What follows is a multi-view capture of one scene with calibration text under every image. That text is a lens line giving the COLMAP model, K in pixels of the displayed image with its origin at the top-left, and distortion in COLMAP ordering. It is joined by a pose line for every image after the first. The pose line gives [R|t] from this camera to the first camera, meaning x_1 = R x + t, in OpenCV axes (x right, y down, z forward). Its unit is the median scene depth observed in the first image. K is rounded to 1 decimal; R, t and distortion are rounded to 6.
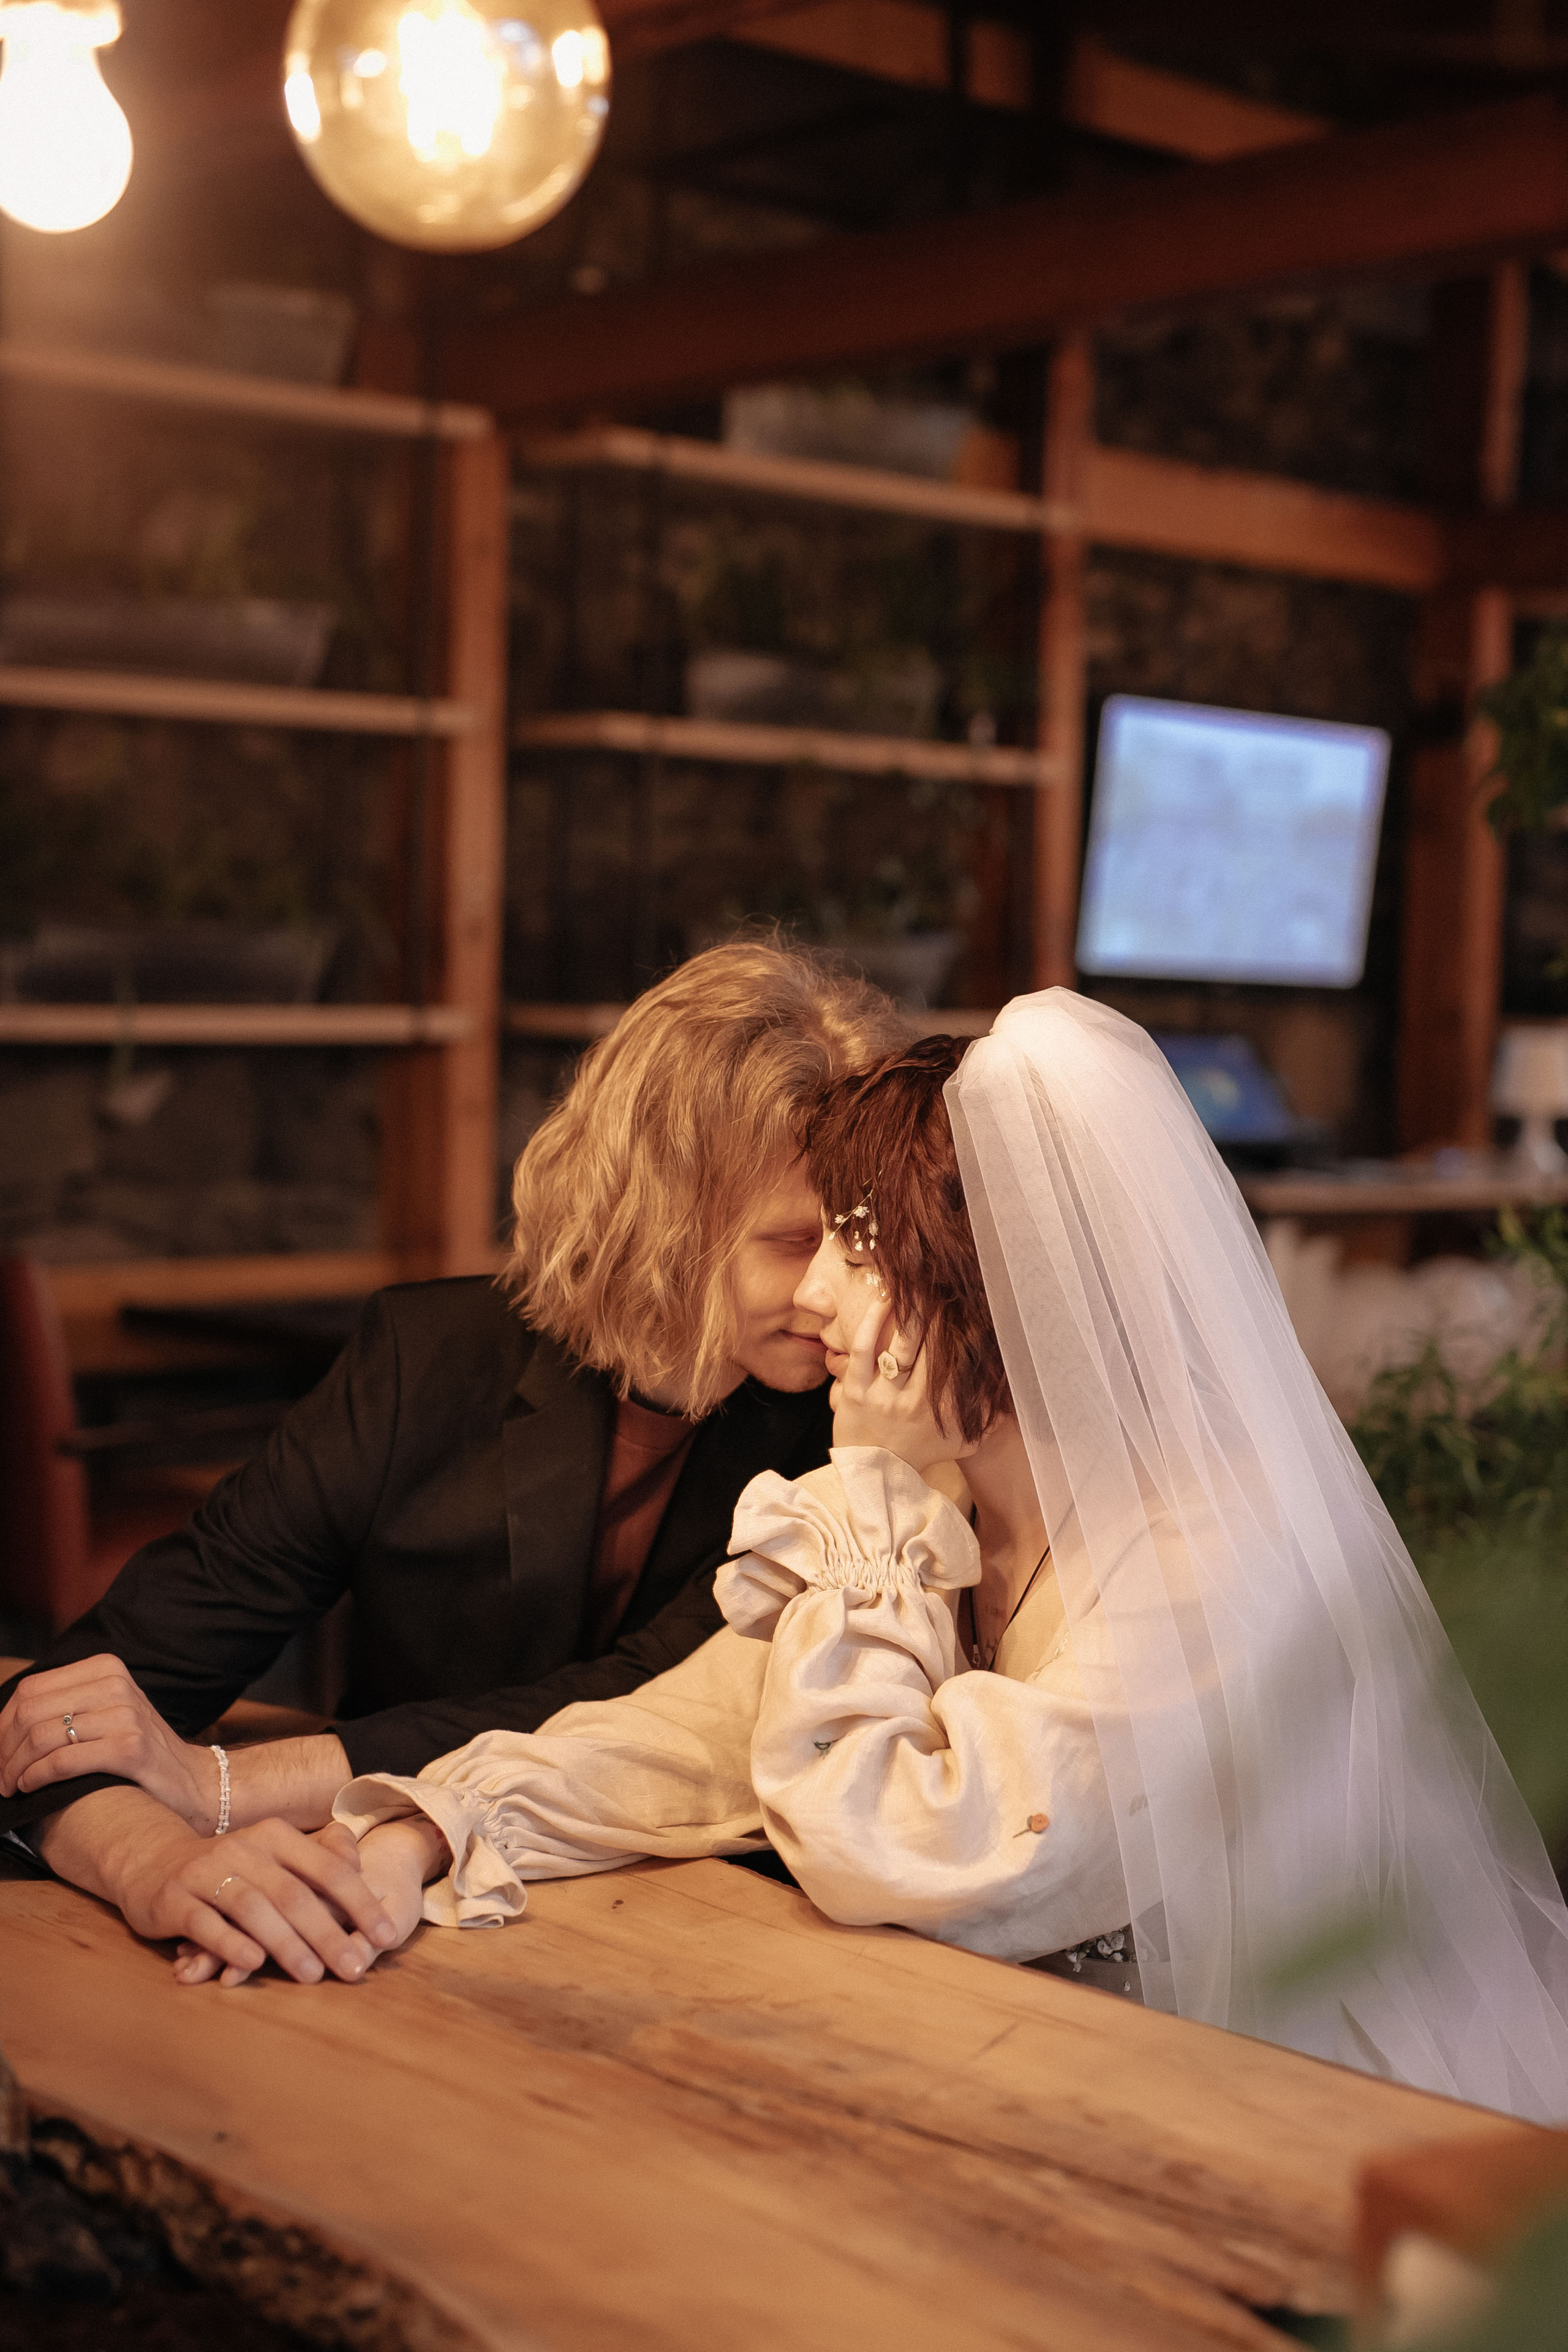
lens RADIAL K [[3408.0, 0, 784.0], [0, 3408.0, 1176.0], [0, 0, 1]] dist [0.013197, -0.059761]
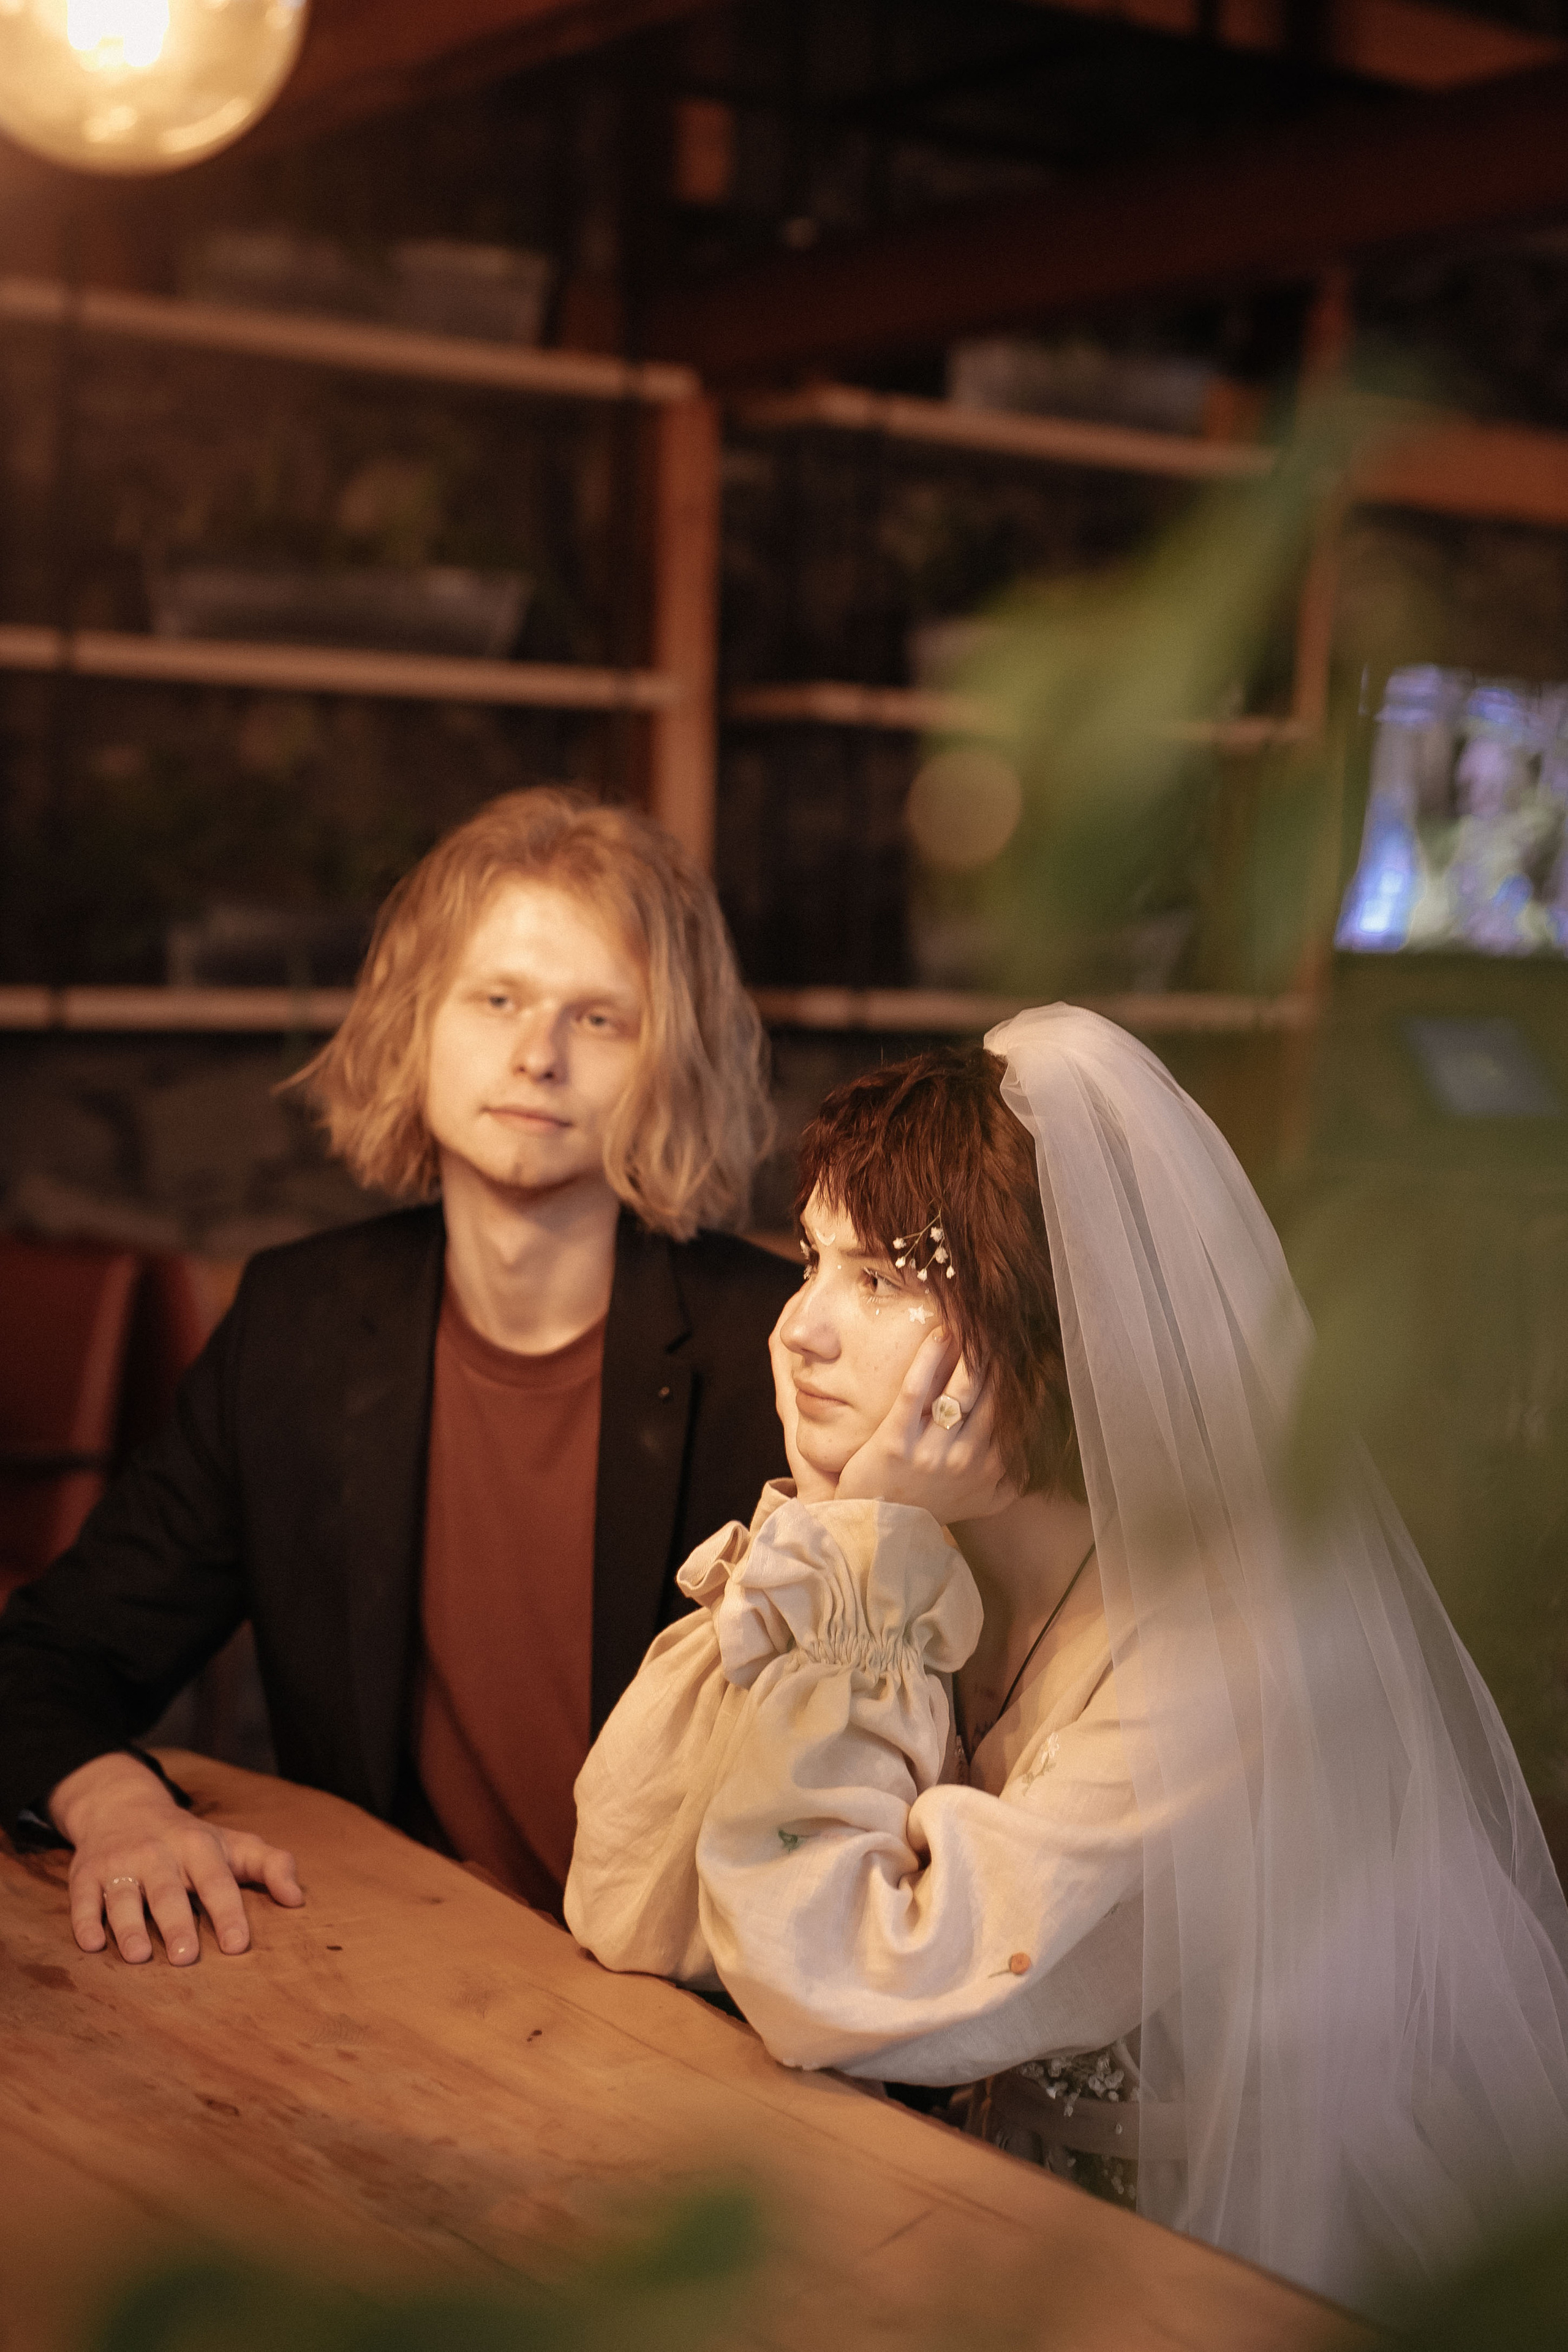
lens RADIAL K [[3408.0, 0, 784.0], [0, 3408.0, 1176.0], [0, 0, 1]] dist [0.013197, -0.059761]
pose [[0.994506, 0.010496, -0.104155, 0.094607], [-0.009298, 0.999885, 0.011980, -0.021145], [0.104269, -0.010946, 0.994489, 0.102624]]
